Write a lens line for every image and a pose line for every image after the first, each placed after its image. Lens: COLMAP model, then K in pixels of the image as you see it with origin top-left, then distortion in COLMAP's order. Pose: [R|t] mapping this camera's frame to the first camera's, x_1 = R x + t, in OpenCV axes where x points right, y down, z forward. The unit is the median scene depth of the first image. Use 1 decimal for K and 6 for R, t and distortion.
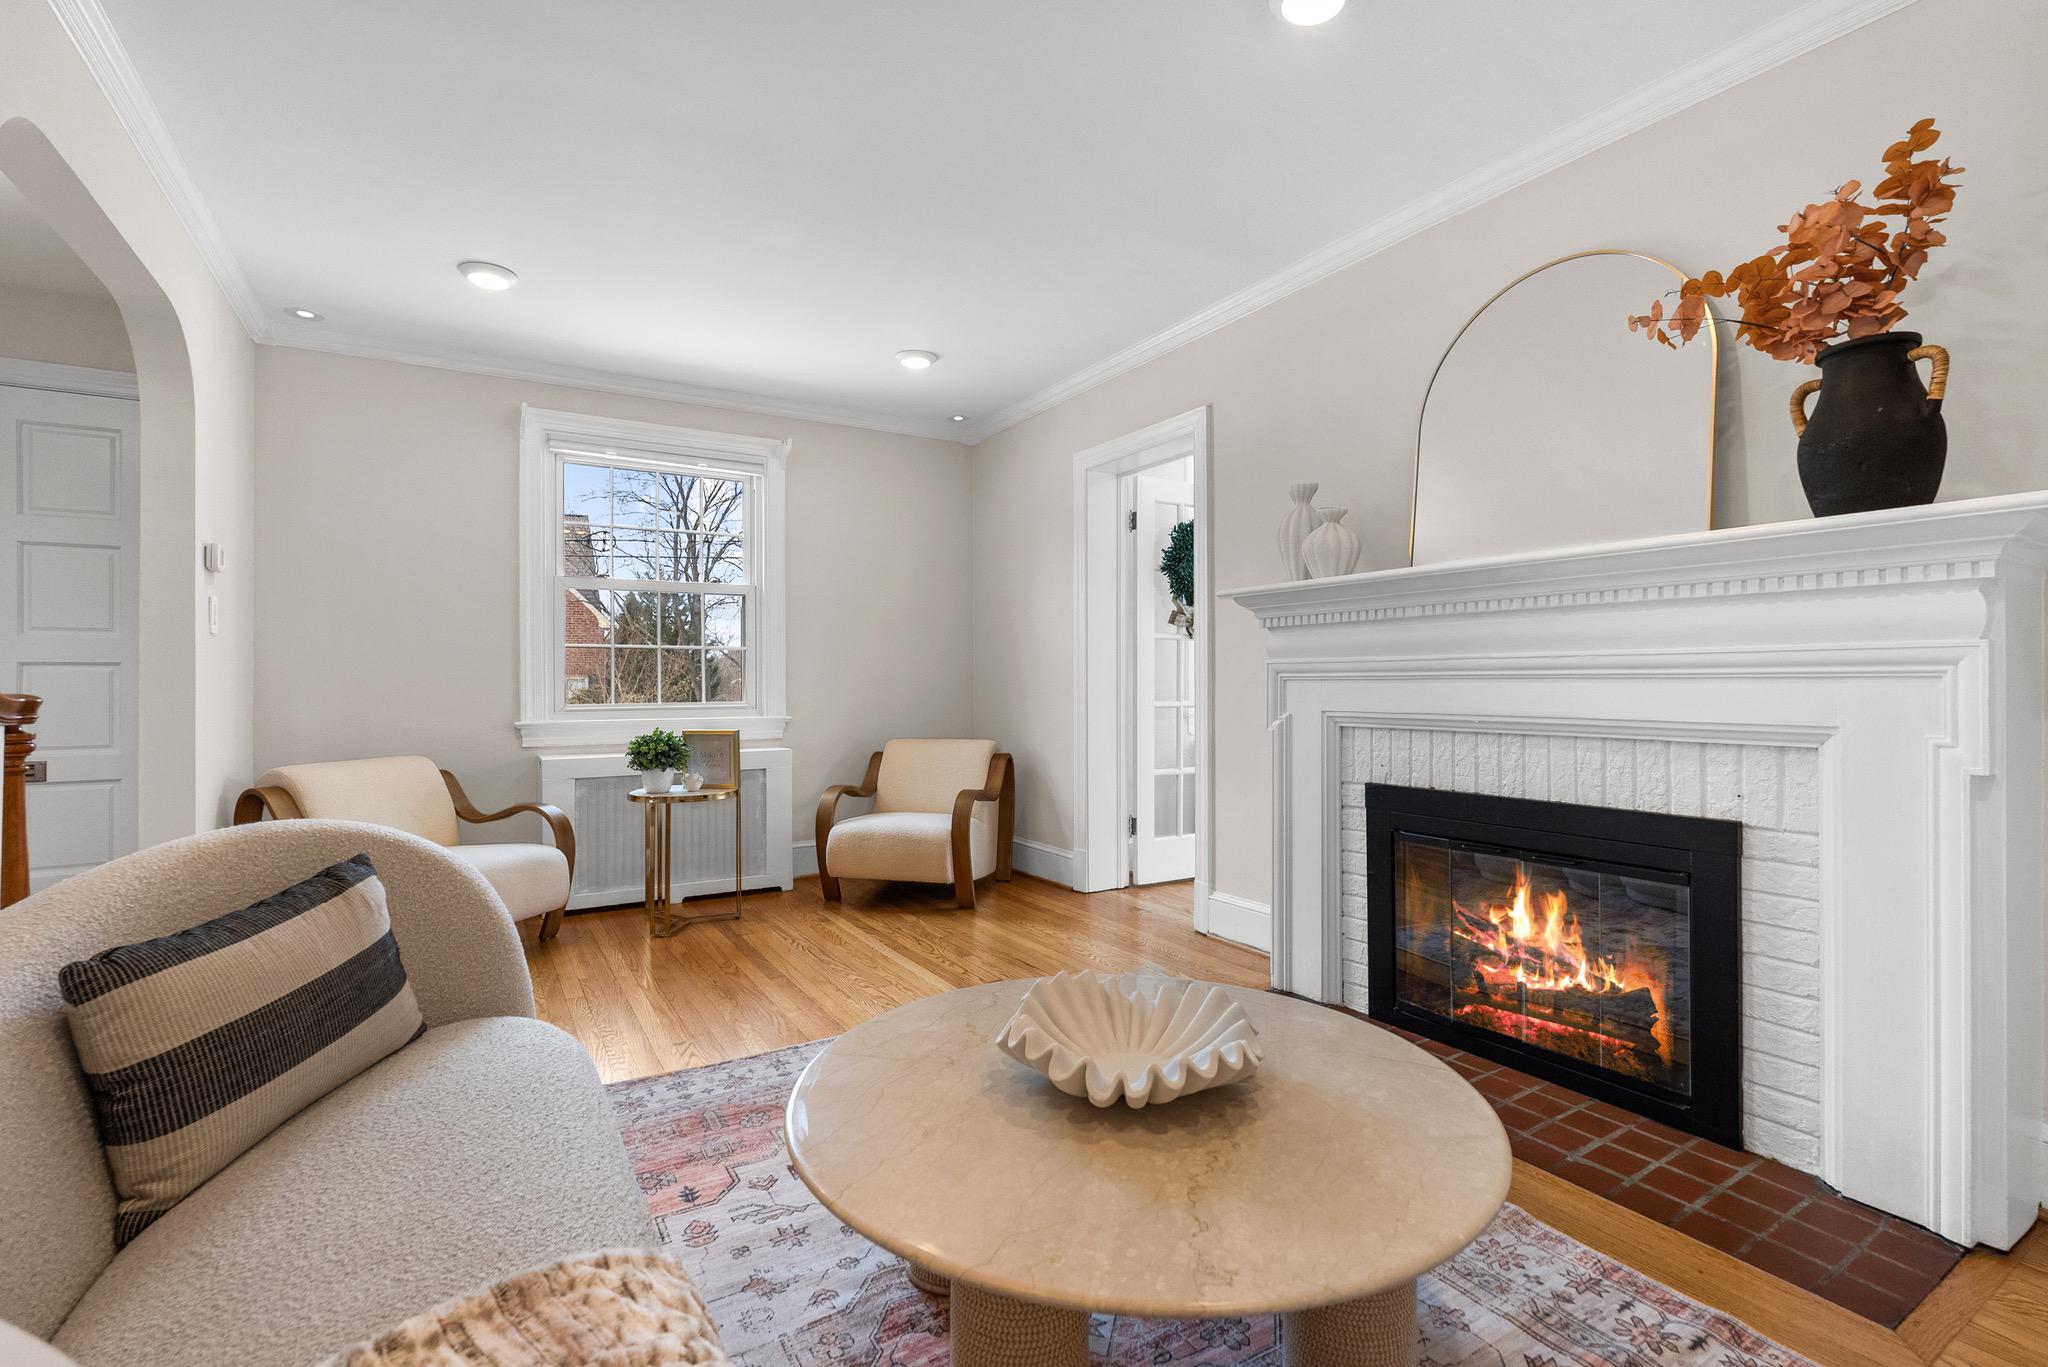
lens RADIAL K [[922.8, 0, 1018.3], [0, 922.8, 664.9], [0, 0, 1]] dist [-0.000810, -0.000221]
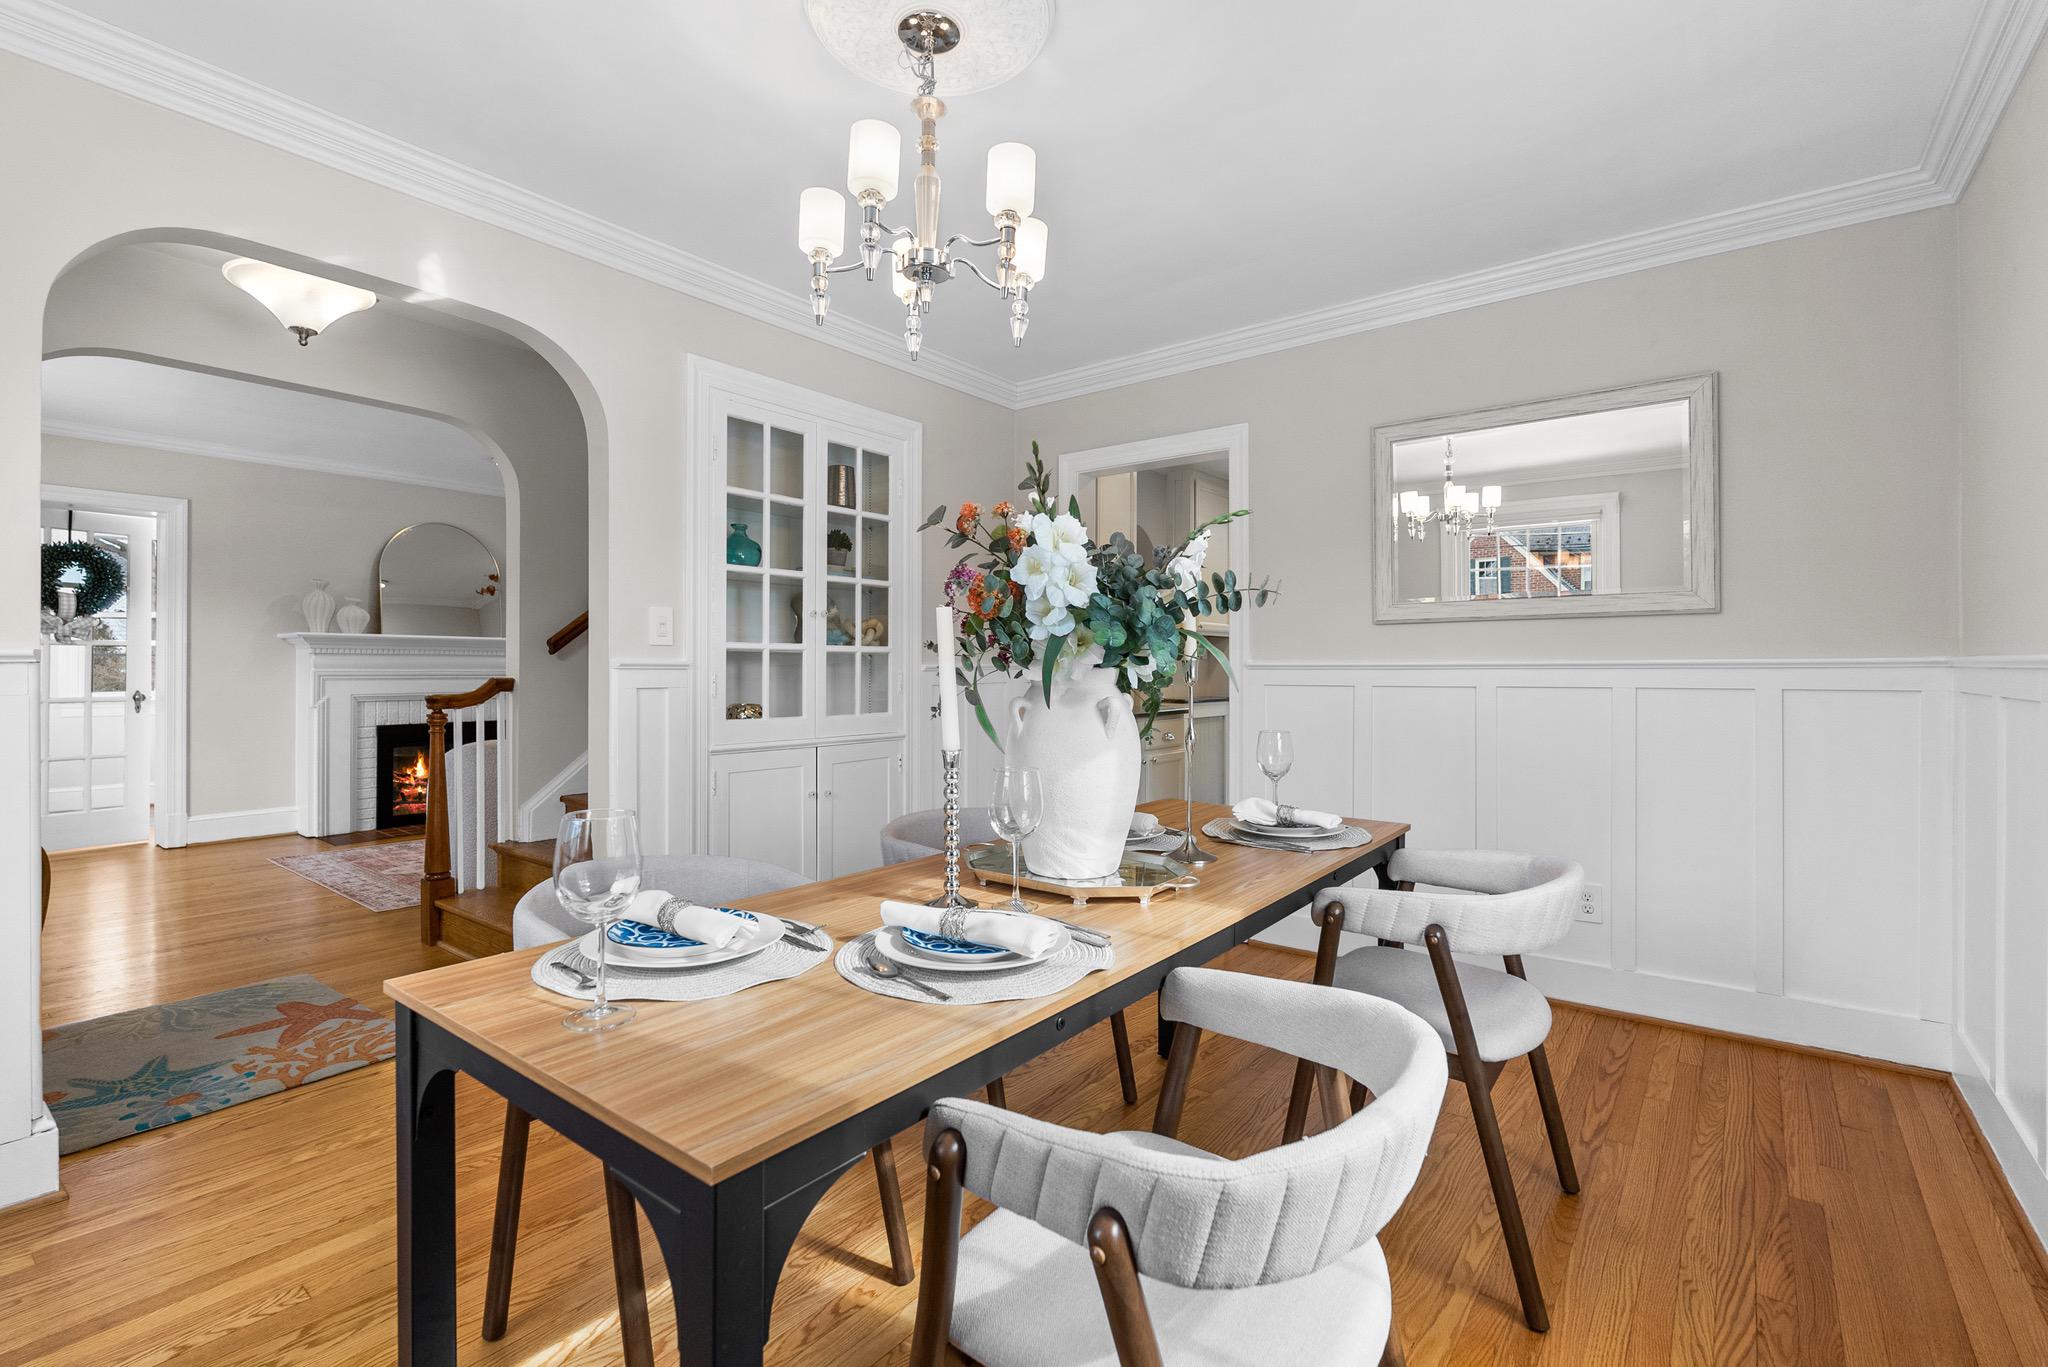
lens RADIAL K [[922.8, 0, 1018.3], [0, 922.8, 664.9], [0, 0, 1]] dist [-0.000810, -0.000221]
pose [[-0.358171, 0.005798, 0.933638, -2.879164], [-0.021097, 0.999675, -0.014301, -0.025130], [-0.933418, -0.024819, -0.357932, 0.445105]]
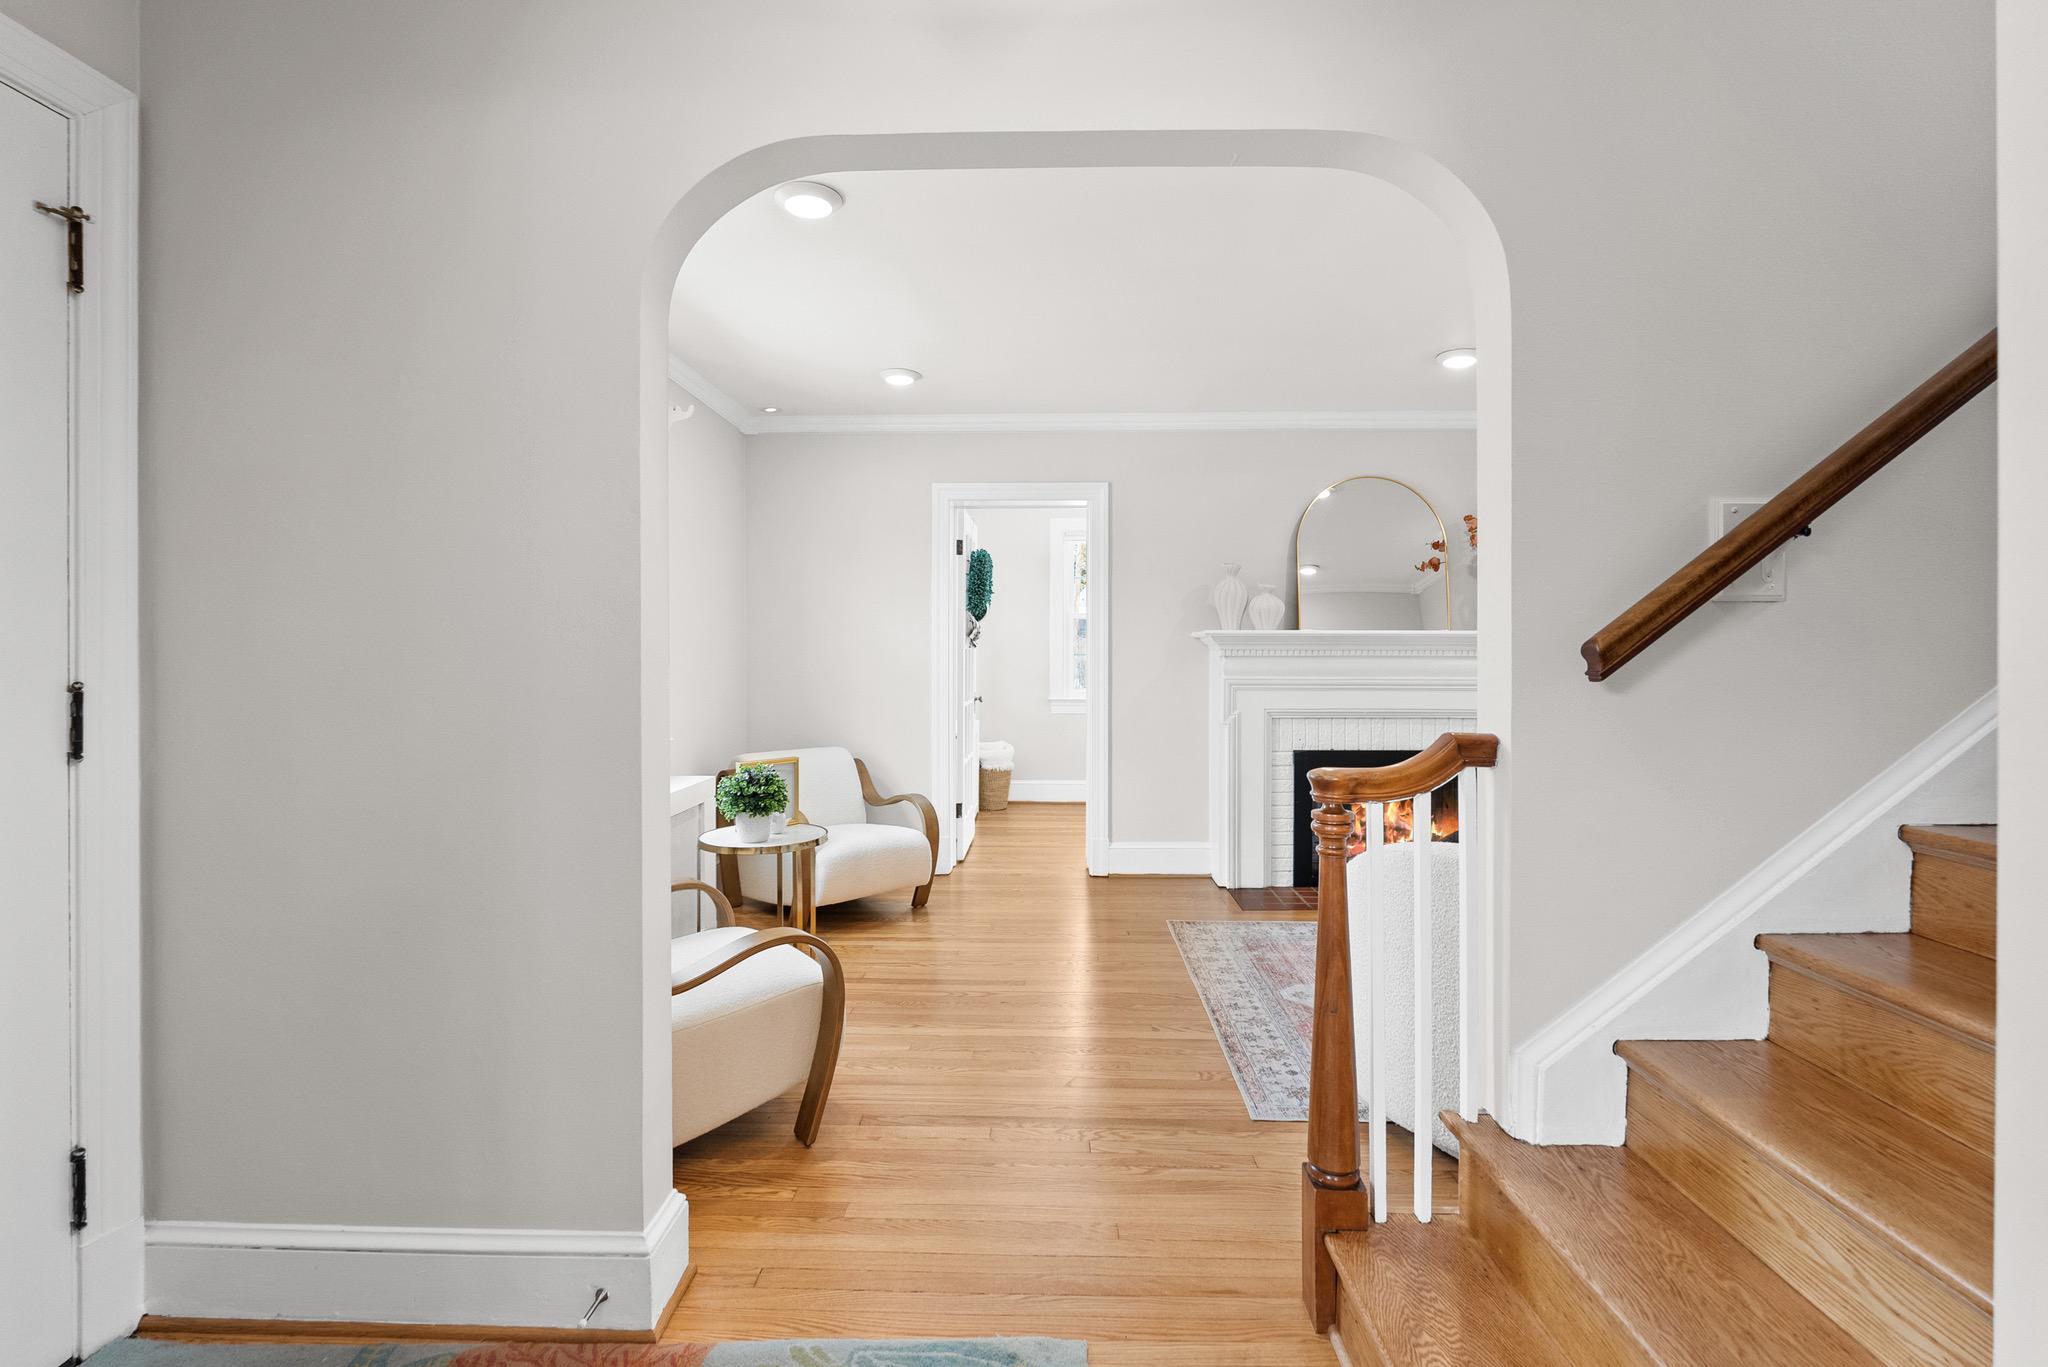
lens RADIAL K [[935.7, 0, 1023.7], [0, 935.7, 654.7], [0, 0, 1]] dist [-0.003497, 0.000357]
pose [[0.533857, 0.002747, 0.845570, -1.705187], [-0.021235, 0.999723, 0.010158, -0.070177], [-0.845308, -0.023378, 0.533767, 0.638164]]
